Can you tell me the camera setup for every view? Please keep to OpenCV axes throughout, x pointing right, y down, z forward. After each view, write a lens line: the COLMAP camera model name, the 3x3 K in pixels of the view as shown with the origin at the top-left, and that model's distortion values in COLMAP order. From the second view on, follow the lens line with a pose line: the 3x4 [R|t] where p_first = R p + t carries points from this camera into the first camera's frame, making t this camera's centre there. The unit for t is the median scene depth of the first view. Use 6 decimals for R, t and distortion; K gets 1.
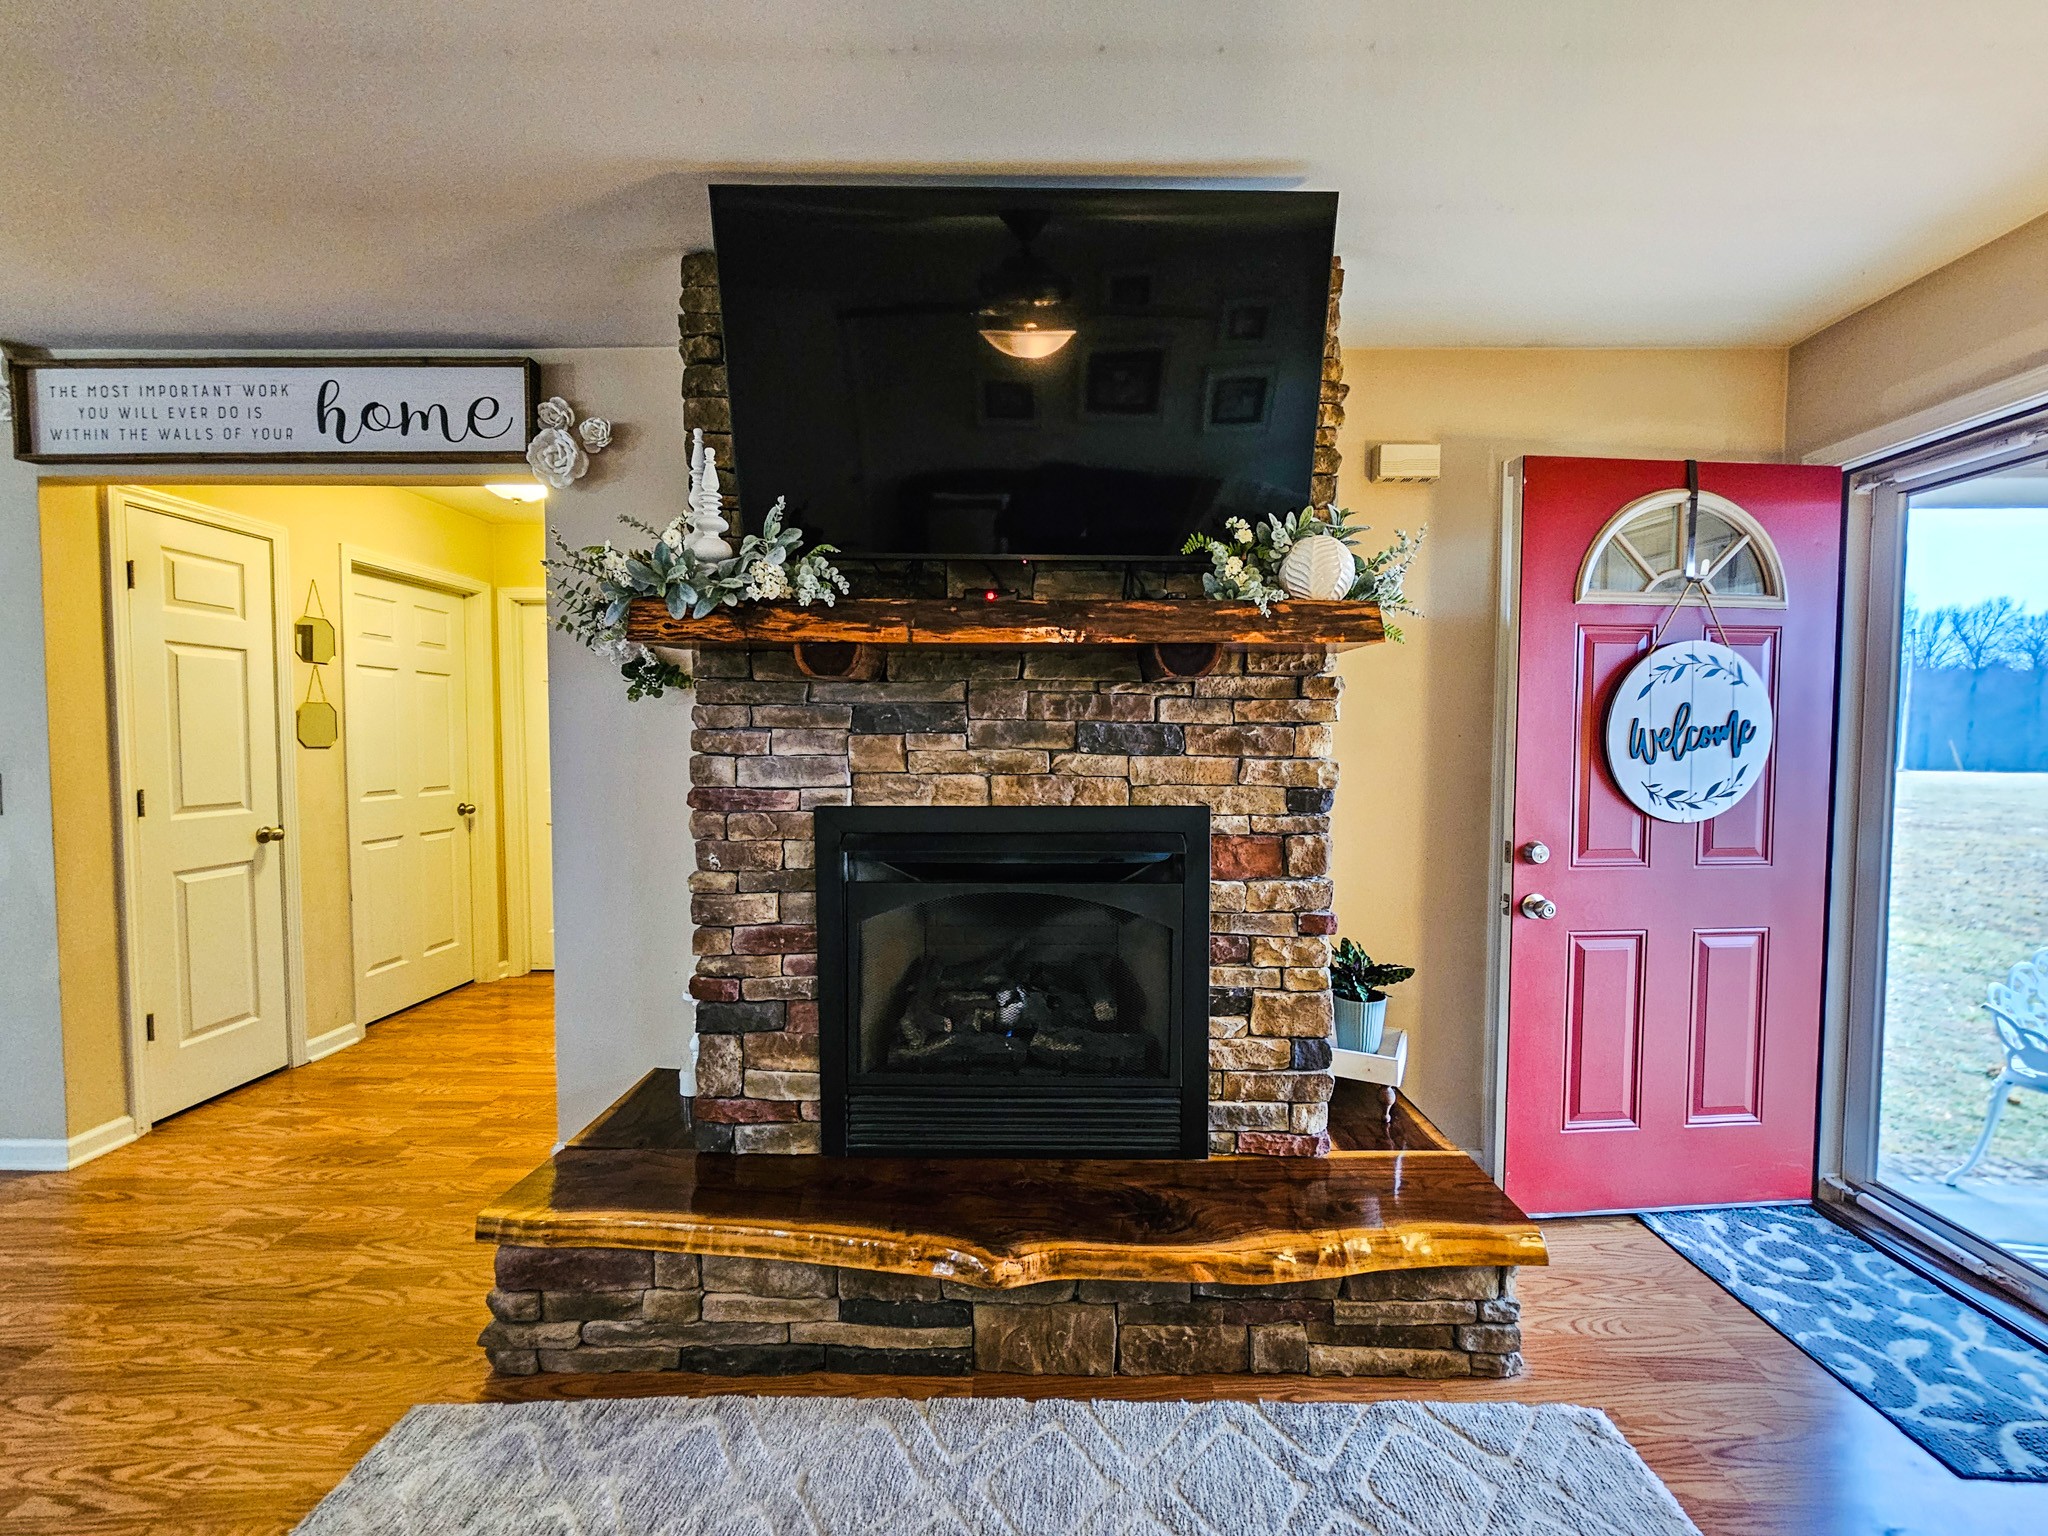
lens RADIAL K [[843.3, 0, 1046.8], [0, 843.3, 777.2], [0, 0, 1]] dist [-0.001982, 0.000353]
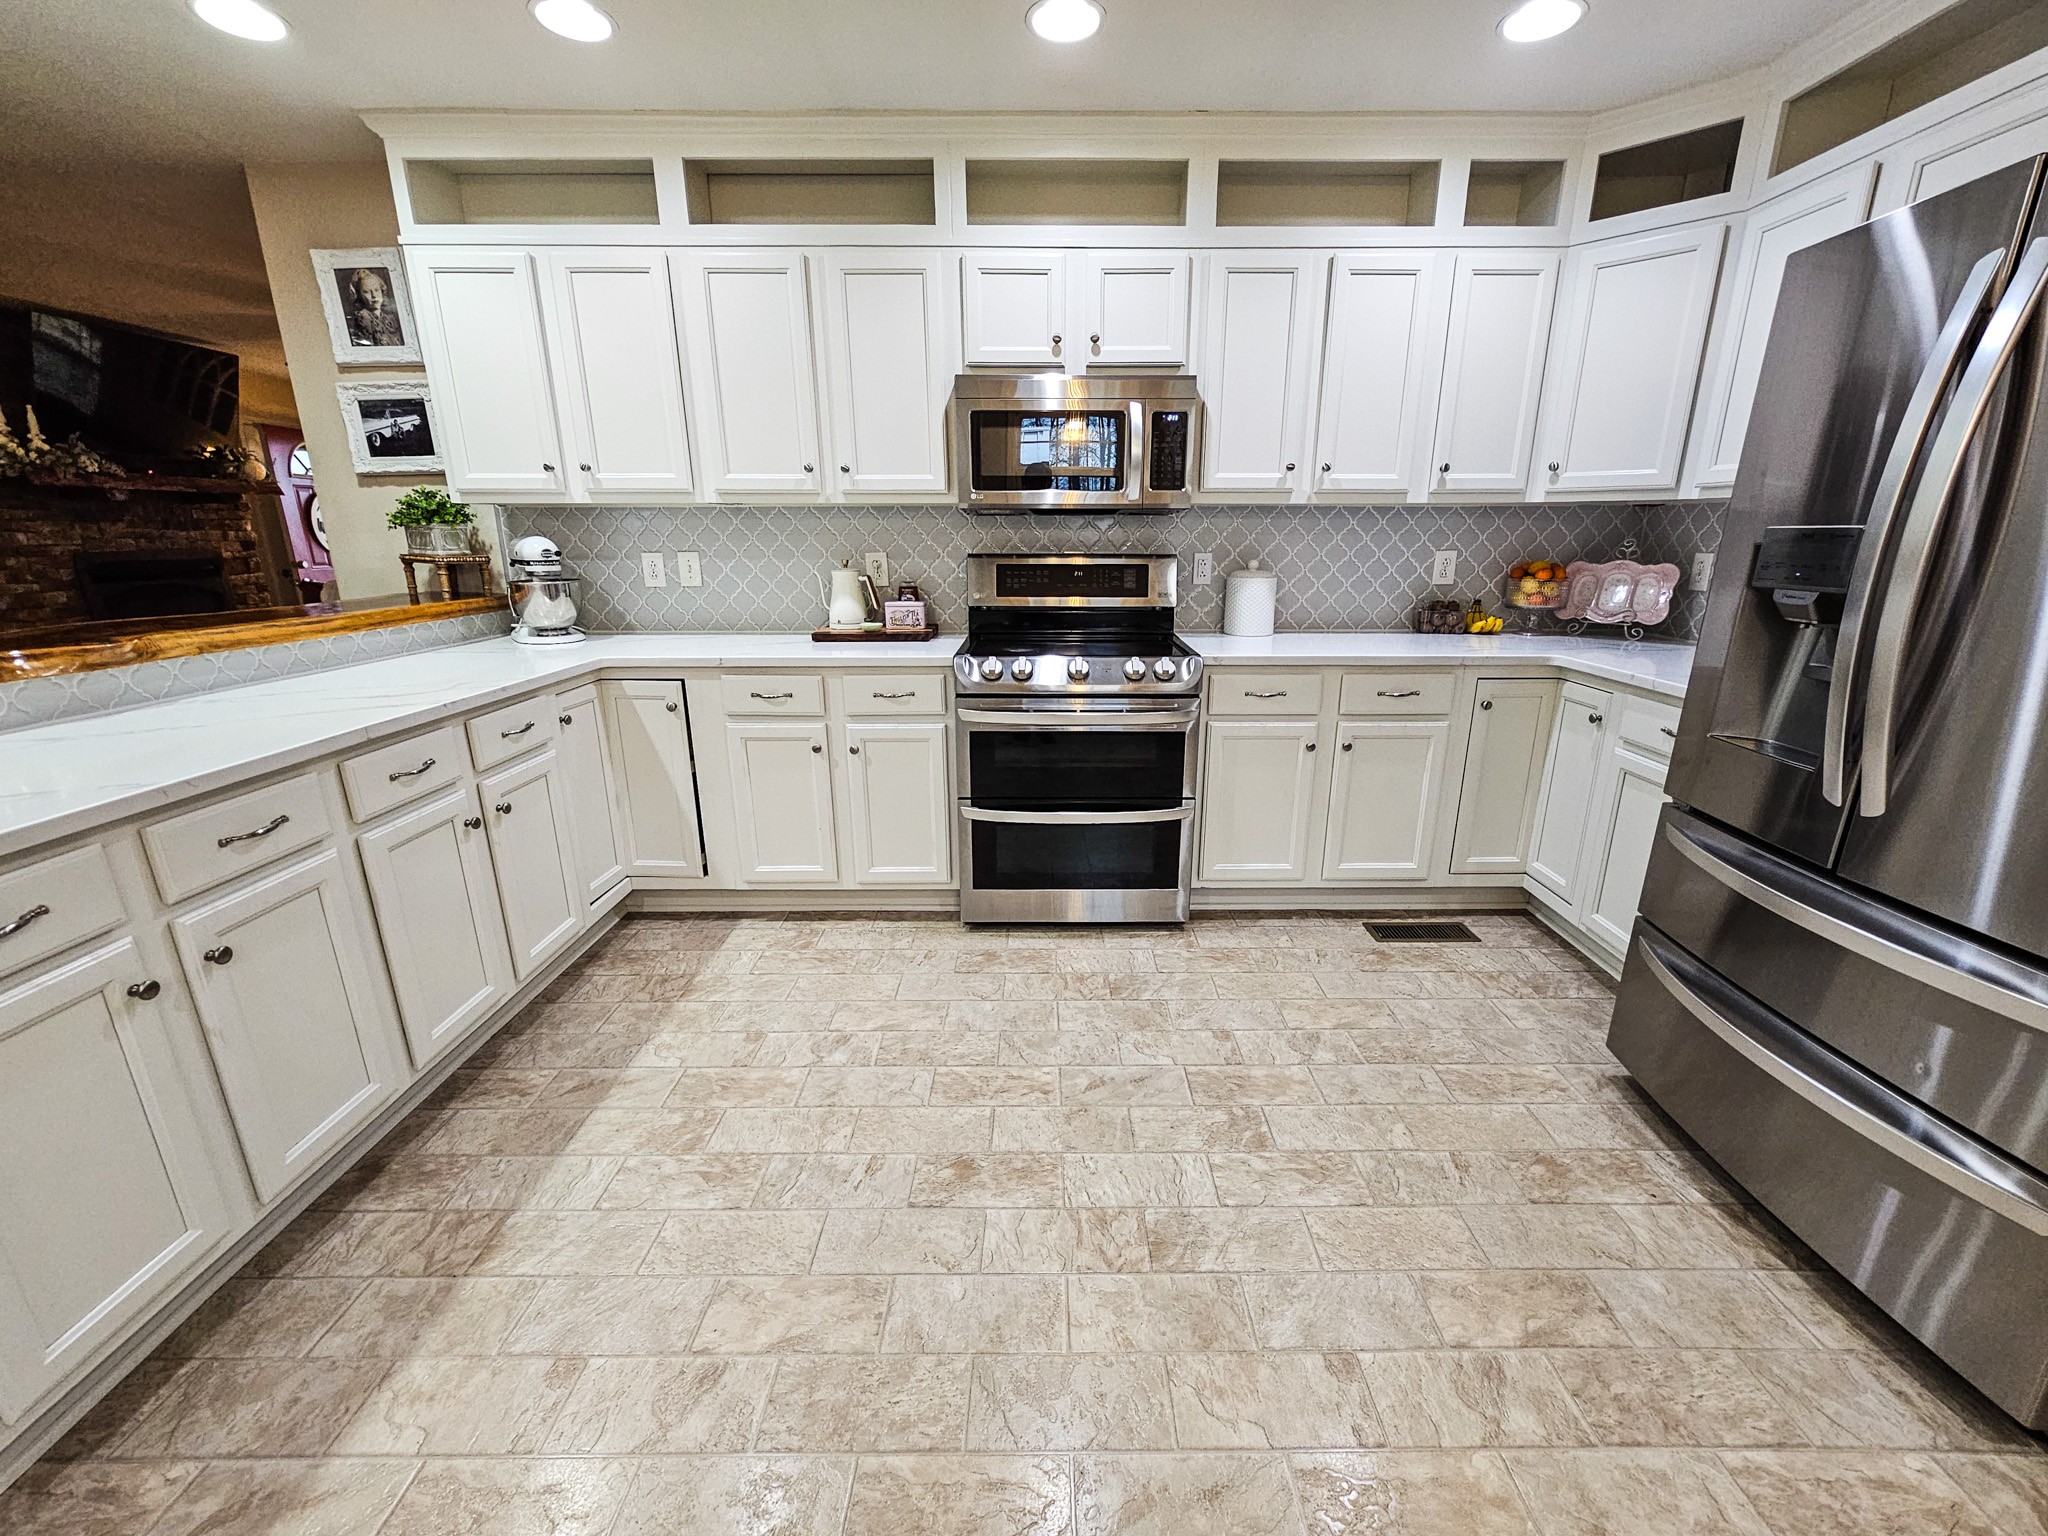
lens RADIAL K [[843.3, 0, 1042.7], [0, 843.3, 771.2], [0, 0, 1]] dist [-0.001982, 0.000353]
pose [[-0.006760, -0.278211, 0.960496, -2.782500], [0.051406, 0.959151, 0.278184, 0.107644], [-0.998655, 0.051256, 0.007818, -1.780506]]
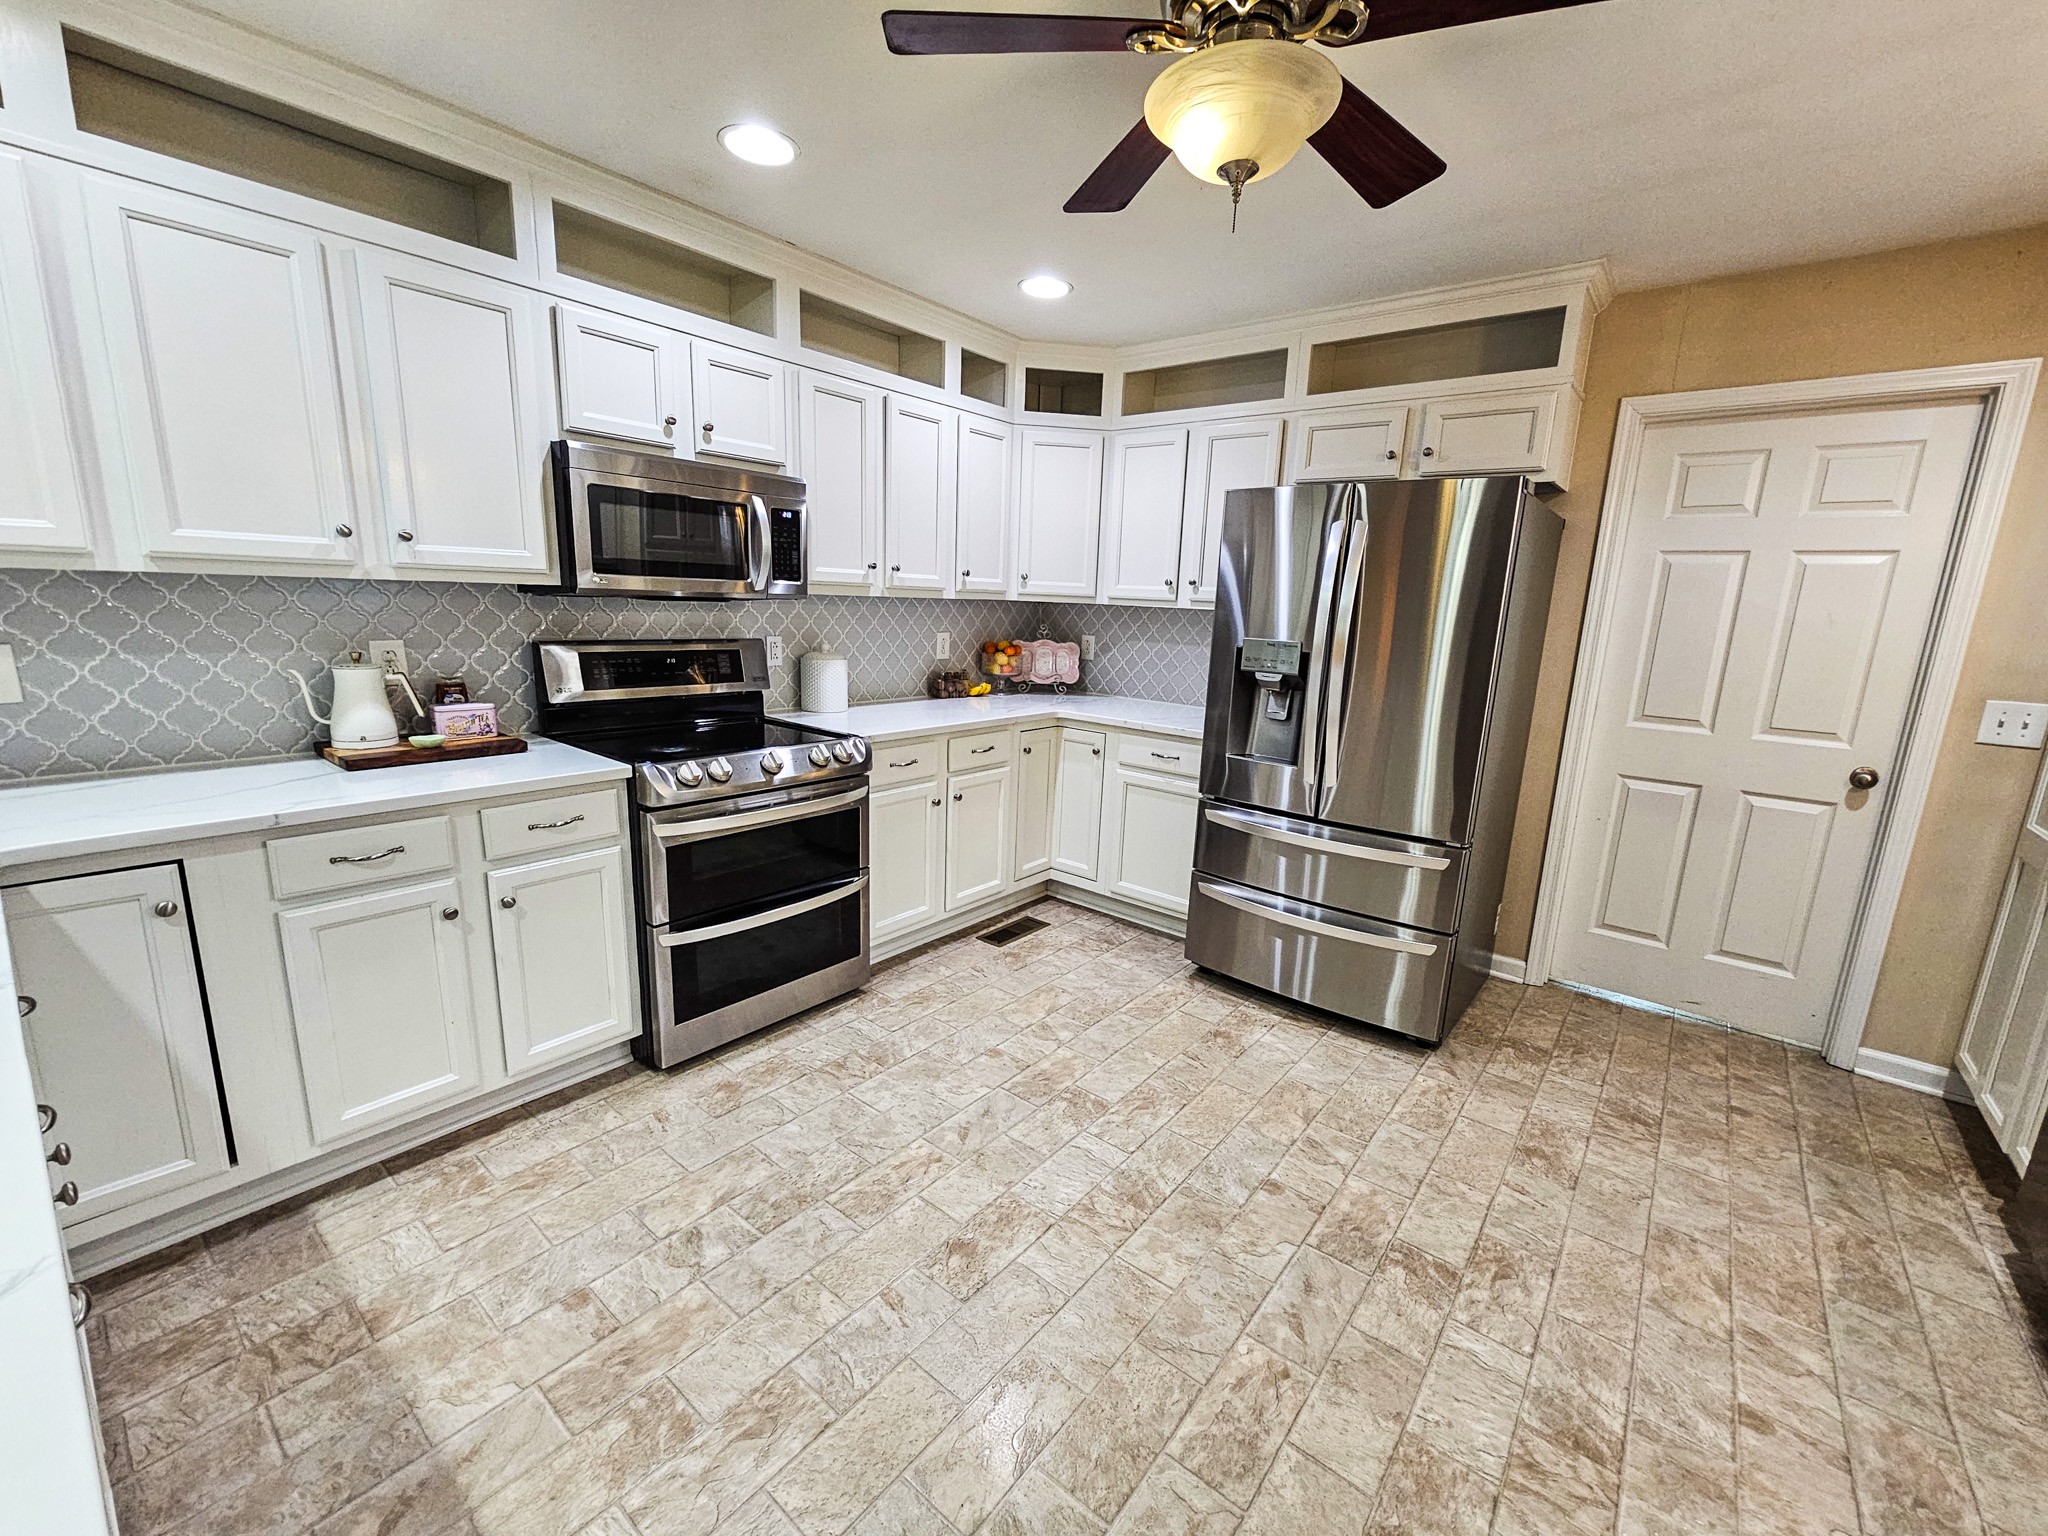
lens RADIAL K [[843.3, 0, 1047.1], [0, 843.3, 771.4], [0, 0, 1]] dist [-0.001982, 0.000353]
pose [[-0.785621, -0.160854, 0.597433, -2.591353], [-0.012444, 0.969526, 0.244673, 0.018681], [-0.618583, 0.184786, -0.763681, -1.131189]]
